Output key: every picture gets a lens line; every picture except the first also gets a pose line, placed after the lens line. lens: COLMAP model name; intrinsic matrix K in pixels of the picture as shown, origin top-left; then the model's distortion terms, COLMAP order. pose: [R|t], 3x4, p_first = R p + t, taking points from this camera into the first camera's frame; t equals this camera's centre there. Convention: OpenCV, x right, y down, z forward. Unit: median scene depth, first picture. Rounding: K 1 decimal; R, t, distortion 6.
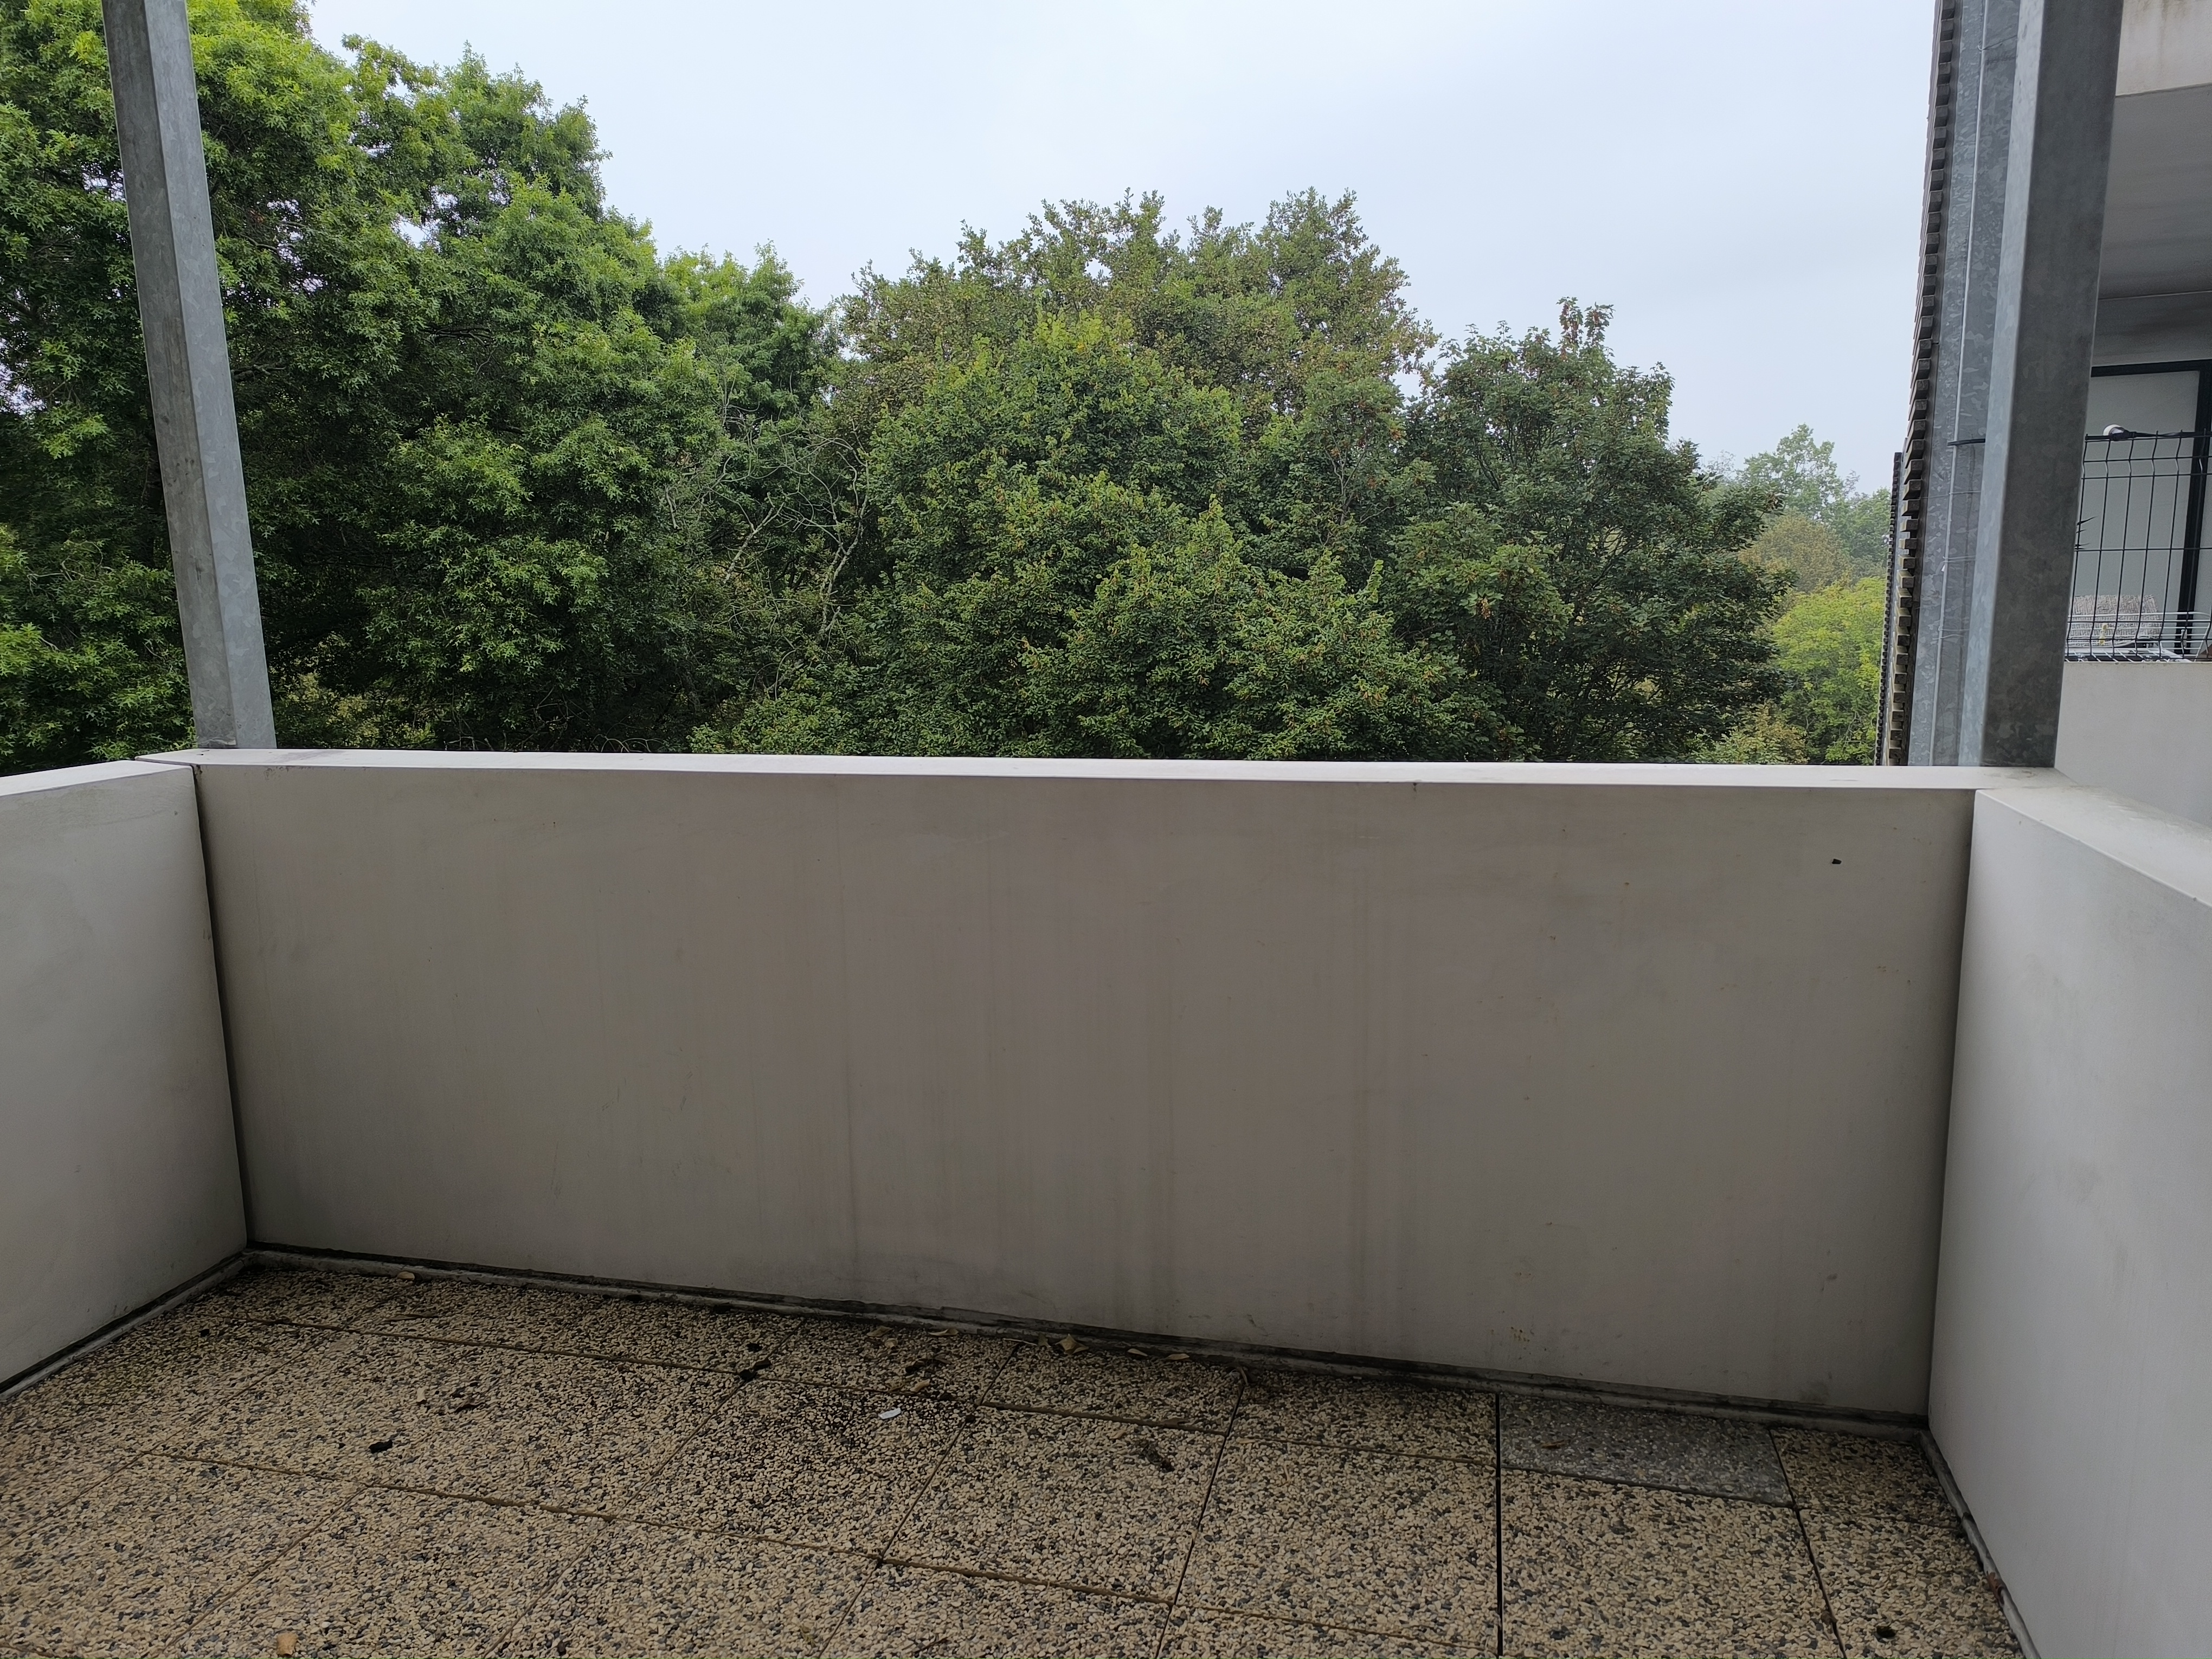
lens RADIAL K [[1468.2, 0, 1106.0], [0, 1468.2, 829.5], [0, 0, 1]] dist [0.034664, -0.043697]
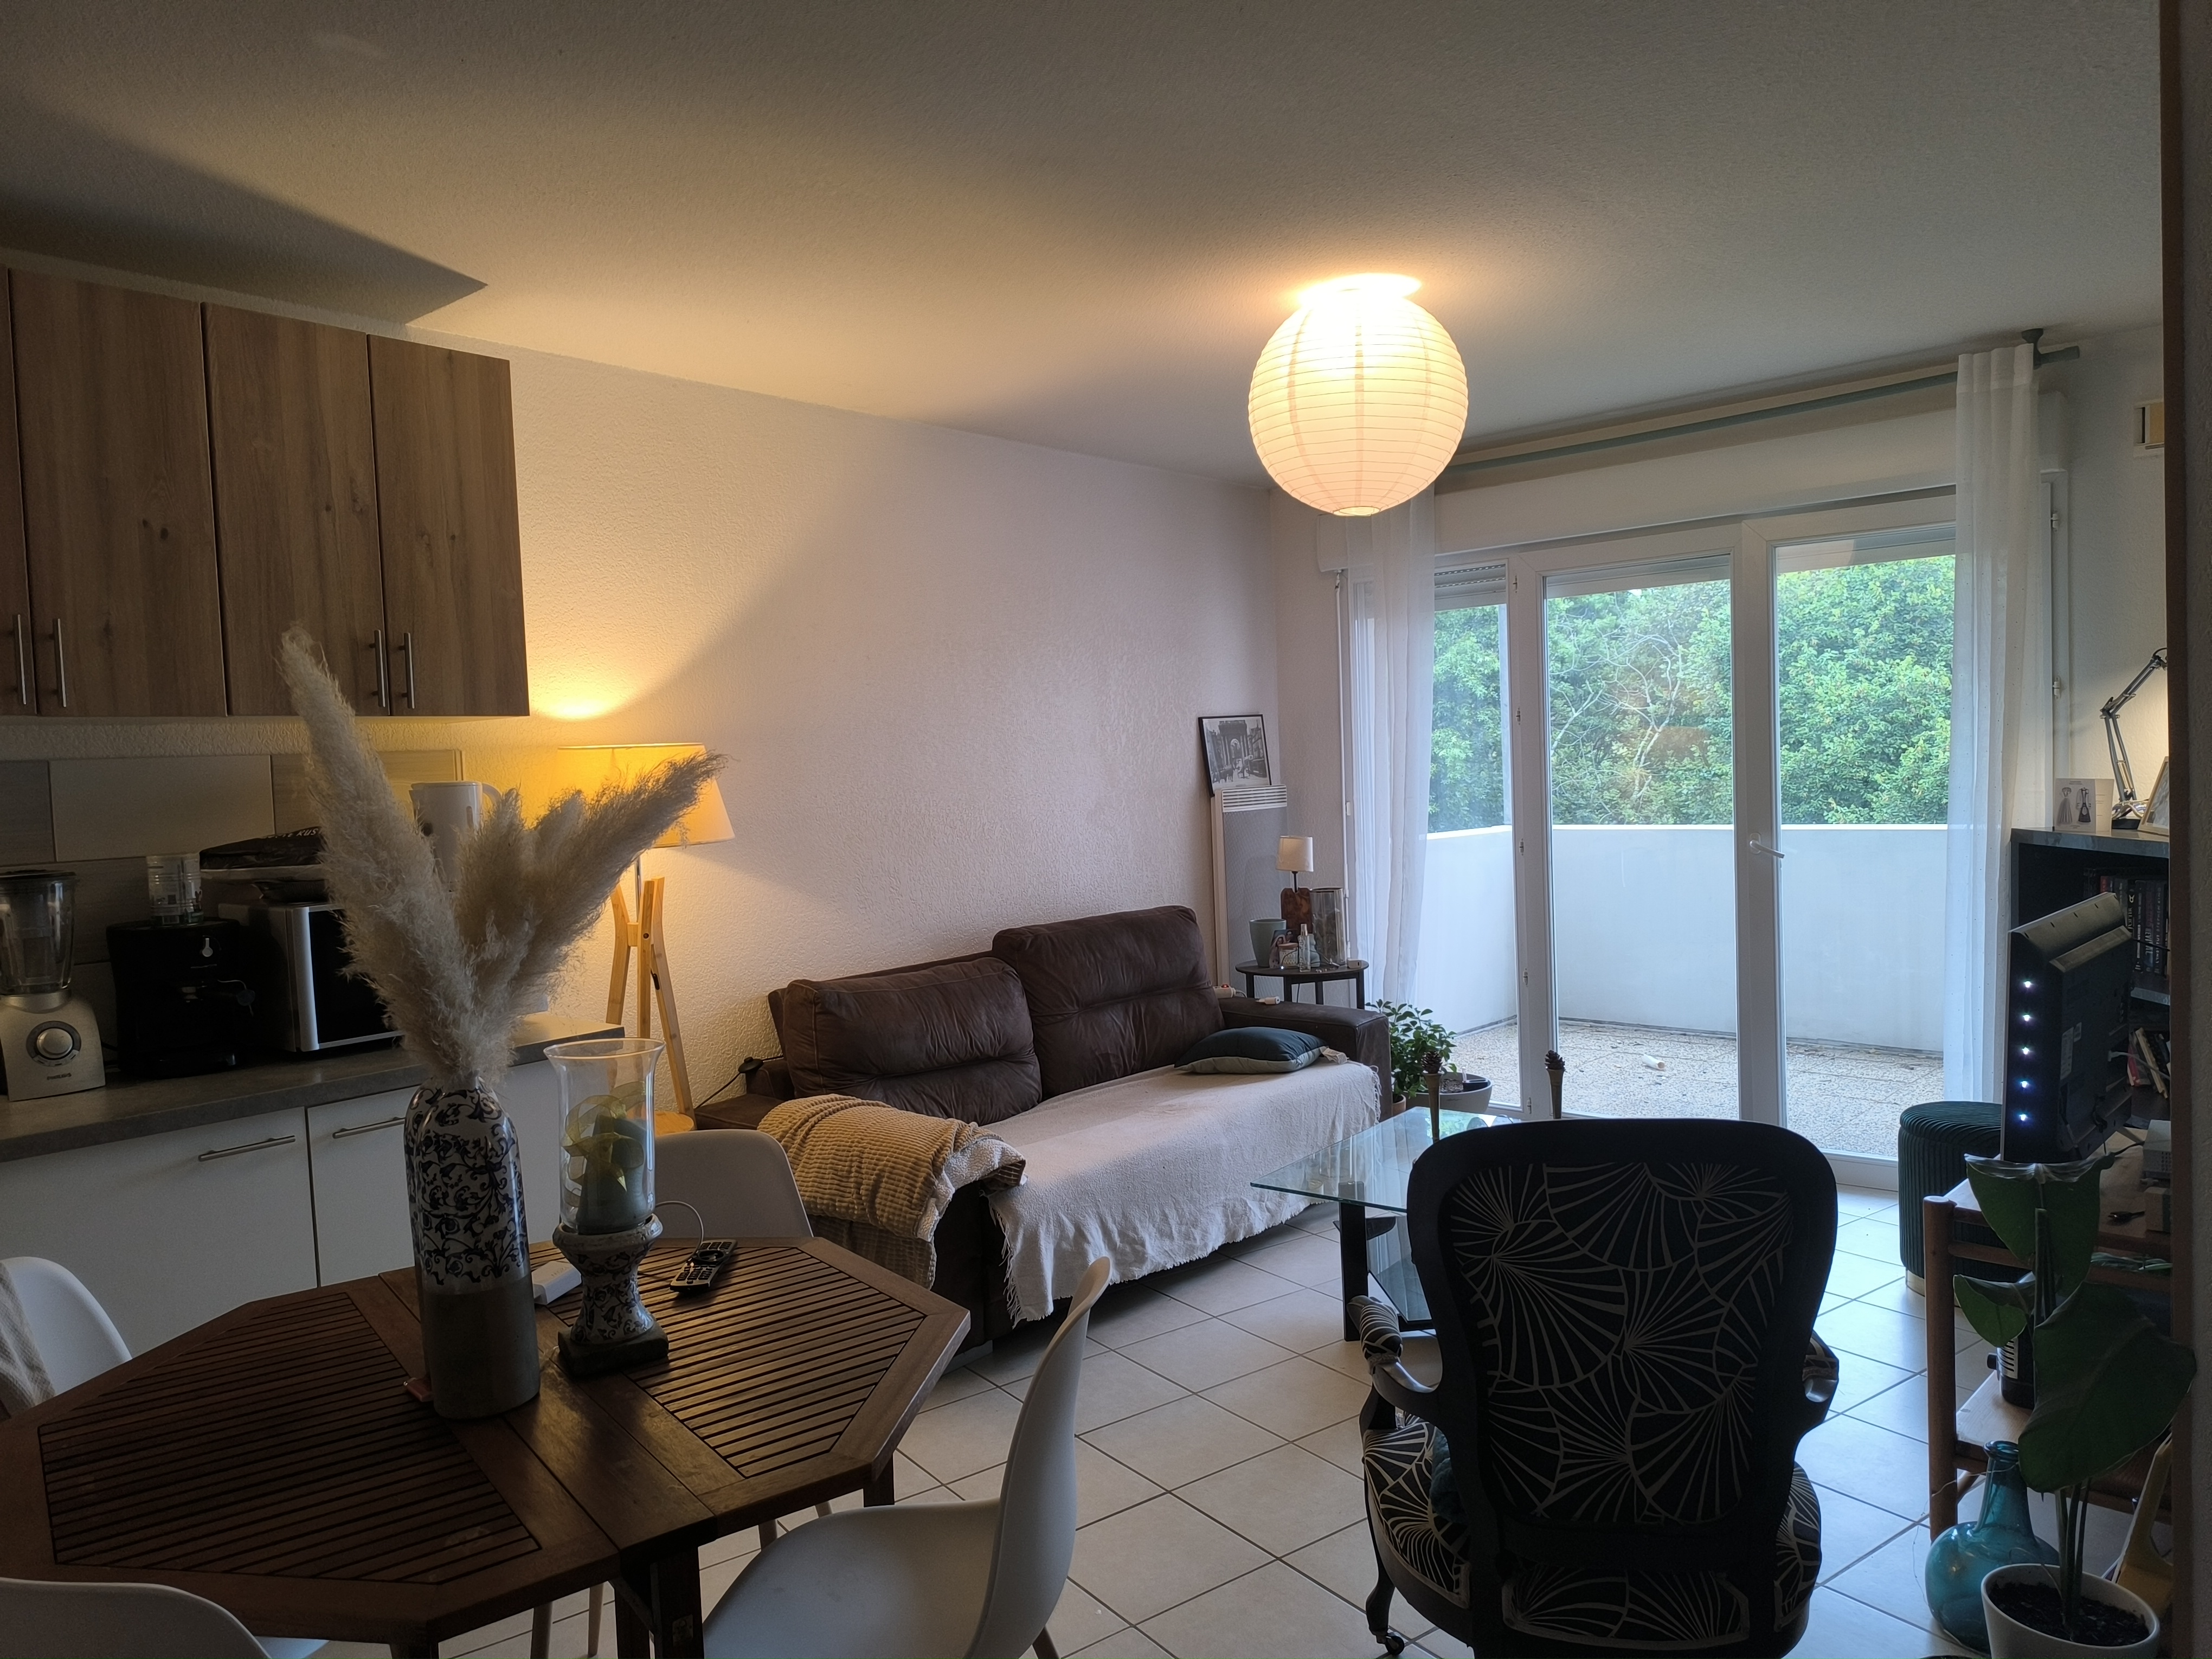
lens RADIAL K [[1468.2, 0, 1106.0], [0, 1468.2, 829.5], [0, 0, 1]] dist [0.034664, -0.043697]
pose [[0.874886, 0.006782, -0.484281, 0.008862], [-0.063378, 0.992907, -0.100591, 0.047420], [0.480164, 0.118699, 0.869110, -0.290668]]
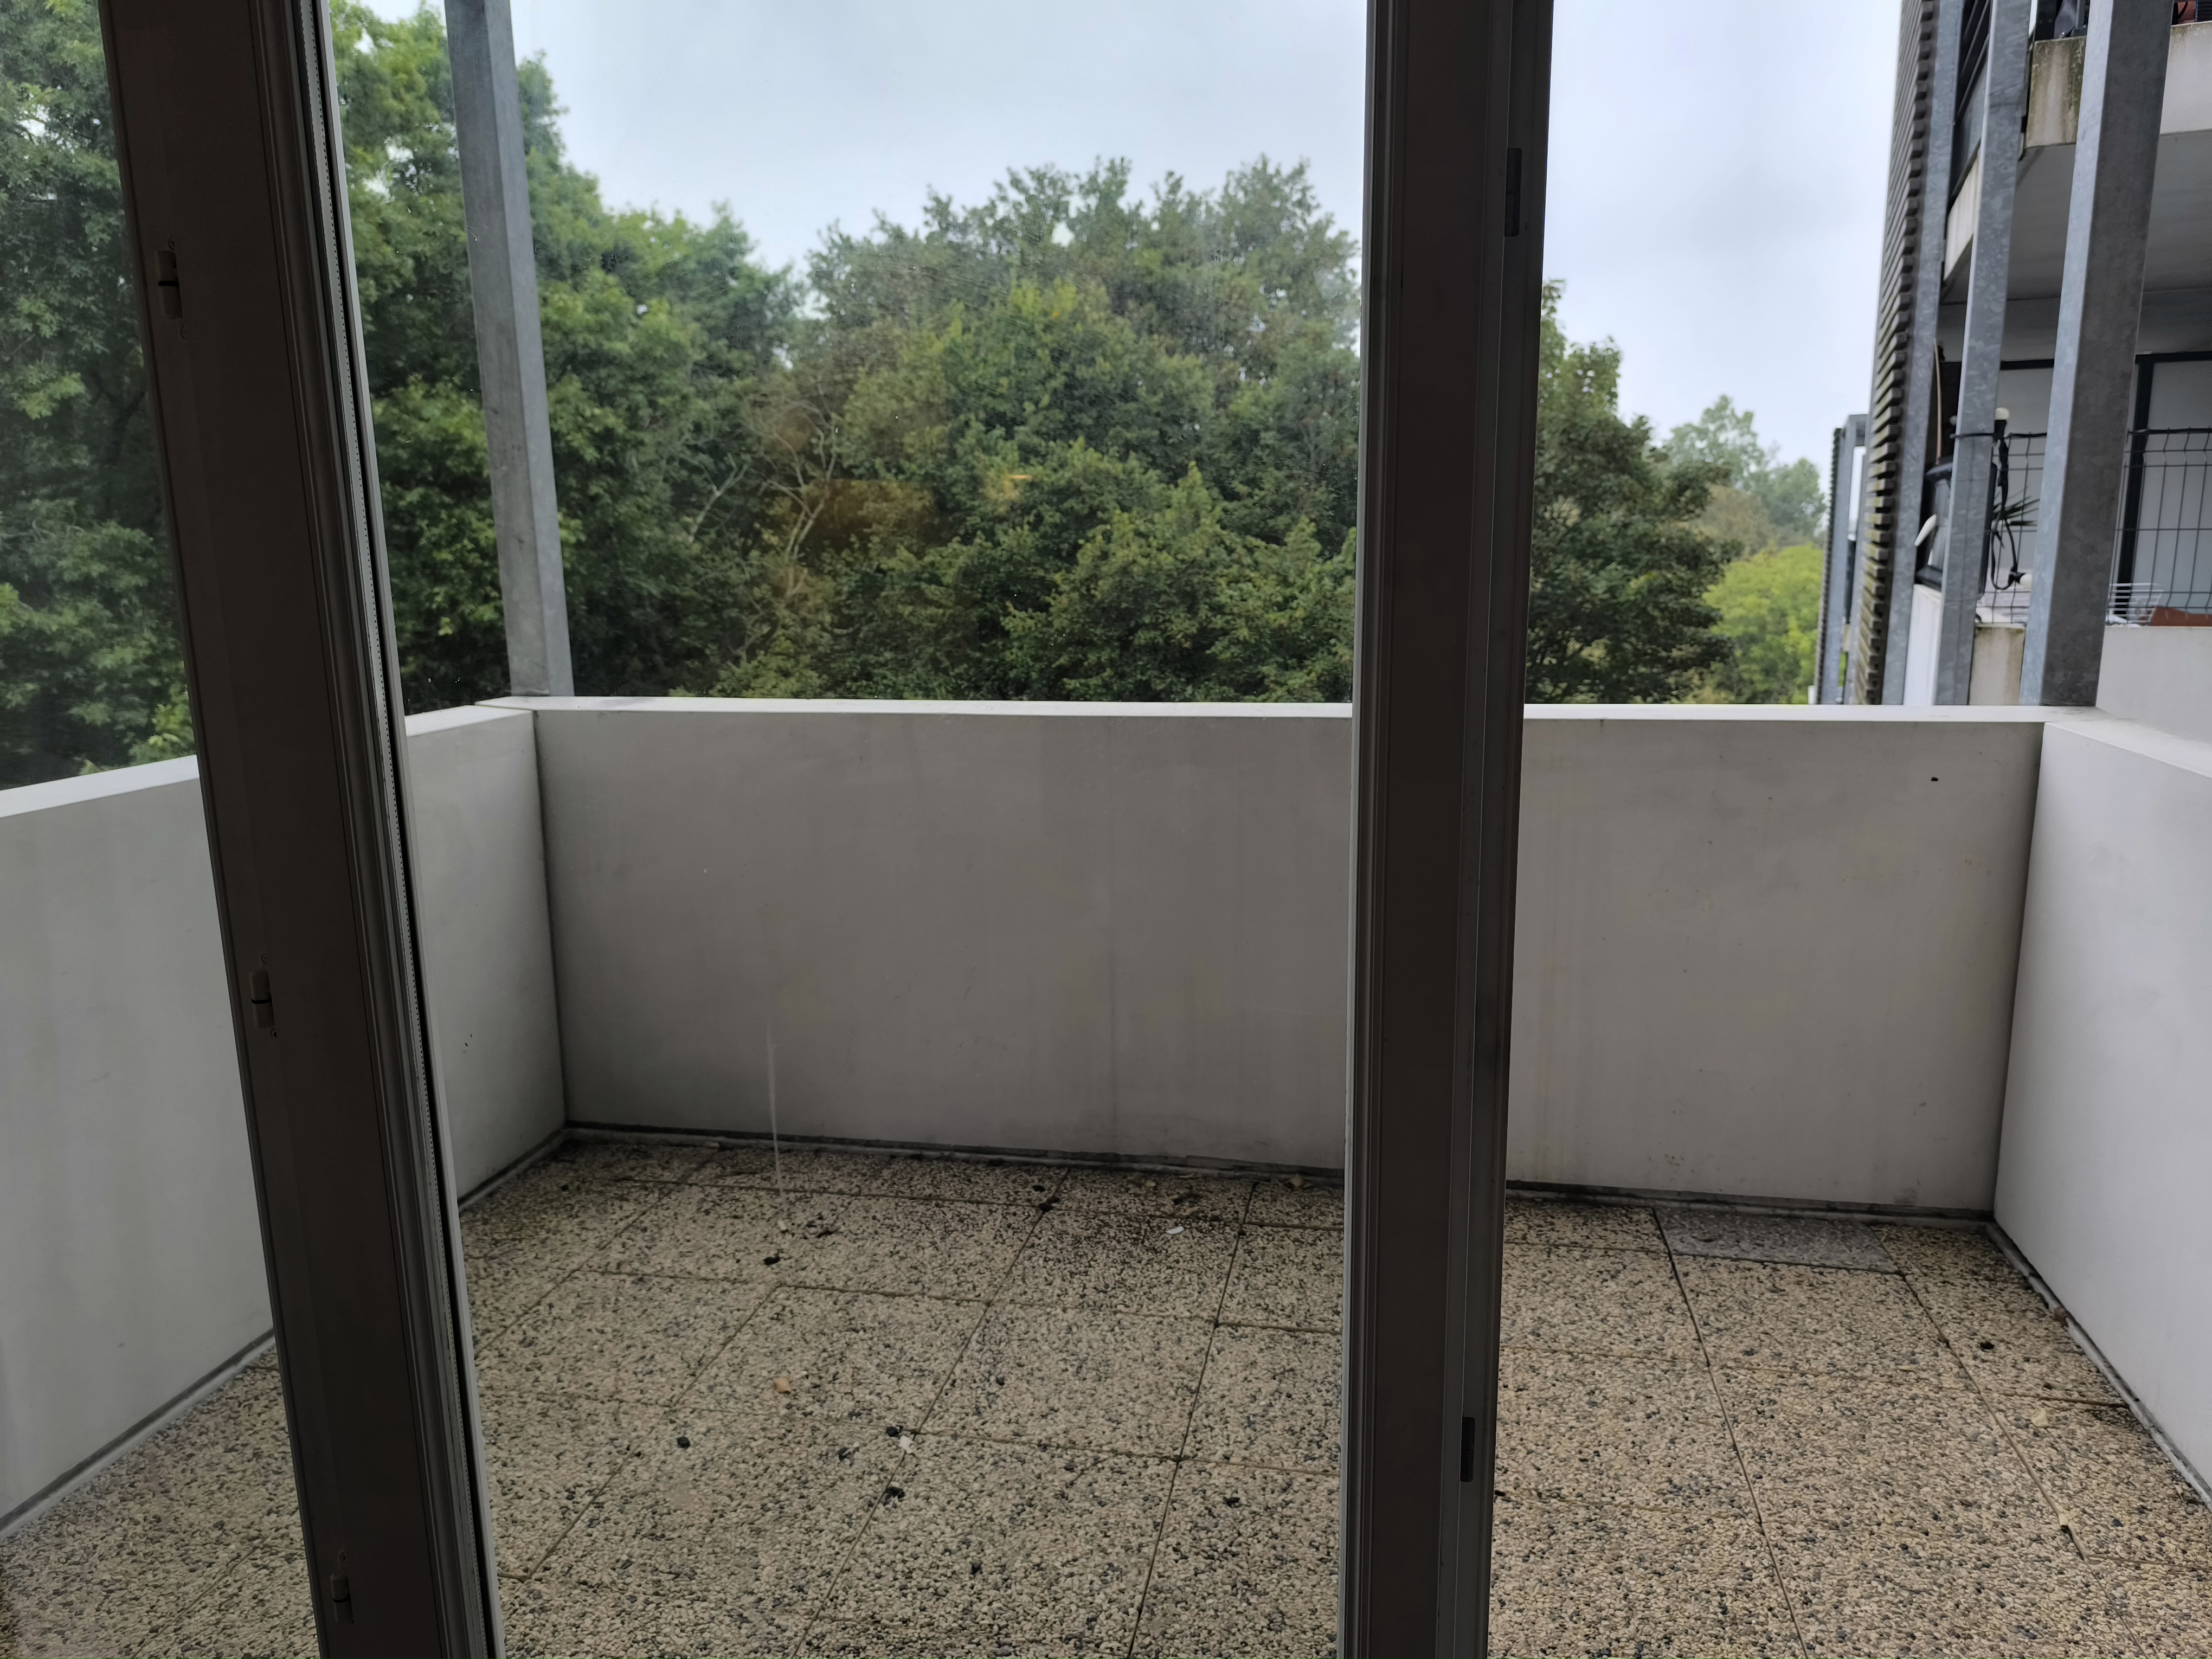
lens RADIAL K [[1479.5, 0, 1113.2], [0, 1479.5, 831.2], [0, 0, 1]] dist [0.025756, -0.040752]
pose [[0.998620, -0.004227, 0.052338, -0.034988], [0.002984, 0.999712, 0.023809, 0.004086], [-0.052423, -0.023620, 0.998346, -0.031118]]
